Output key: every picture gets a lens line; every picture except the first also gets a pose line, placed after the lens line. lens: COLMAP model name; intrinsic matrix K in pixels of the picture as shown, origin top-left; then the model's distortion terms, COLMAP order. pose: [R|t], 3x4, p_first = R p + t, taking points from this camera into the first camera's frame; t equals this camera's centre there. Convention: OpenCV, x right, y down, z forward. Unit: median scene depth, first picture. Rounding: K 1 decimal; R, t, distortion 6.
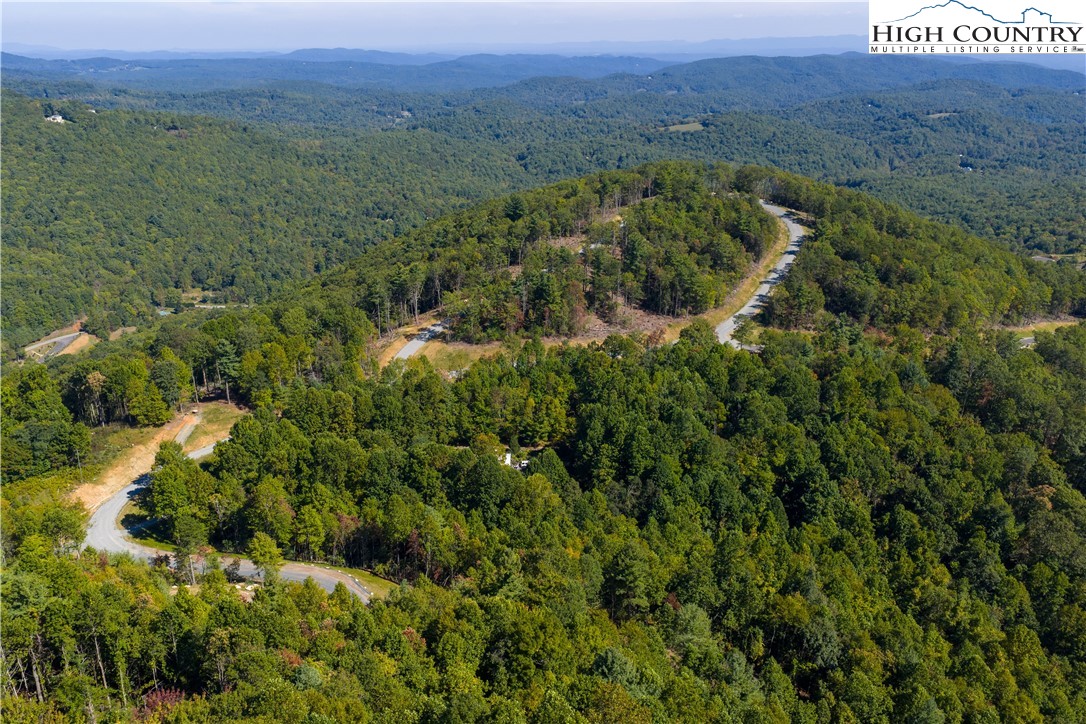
lens RADIAL K [[897.1, 0, 546.4], [0, 897.1, 364.2], [0, 0, 1]] dist [0.017685, -0.032309]
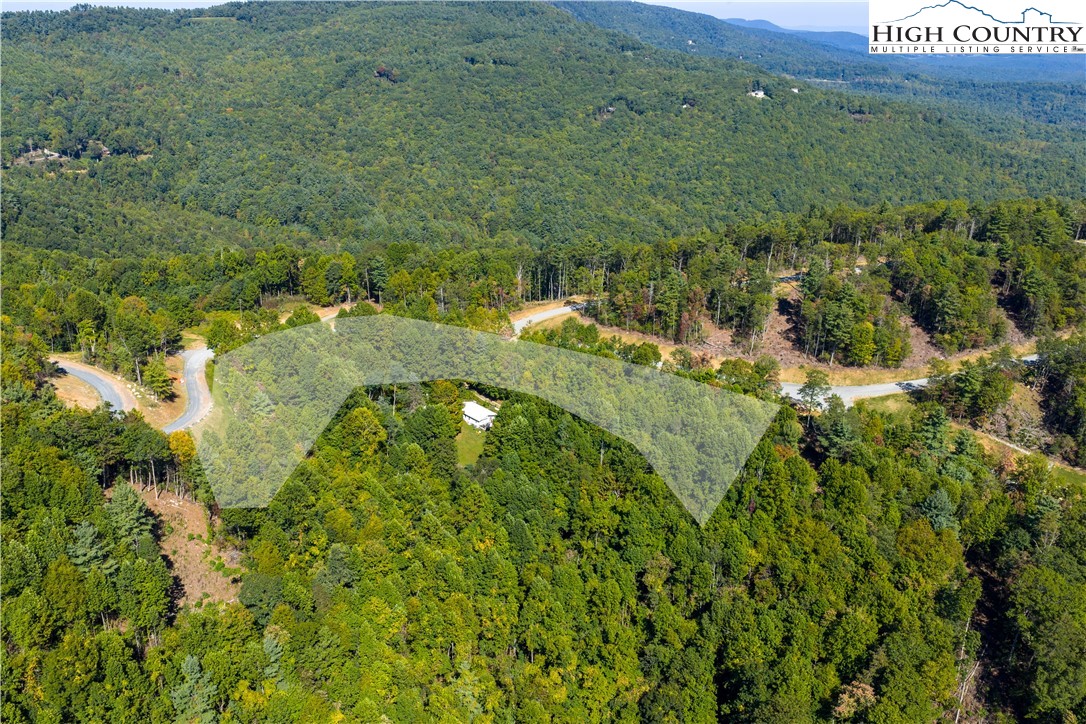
lens RADIAL K [[897.1, 0, 546.4], [0, 897.1, 364.2], [0, 0, 1]] dist [0.017685, -0.032309]
pose [[0.655864, 0.286661, -0.698333, 0.510102], [-0.277043, 0.951944, 0.130572, -0.079606], [0.702204, 0.107830, 0.703763, 0.193765]]
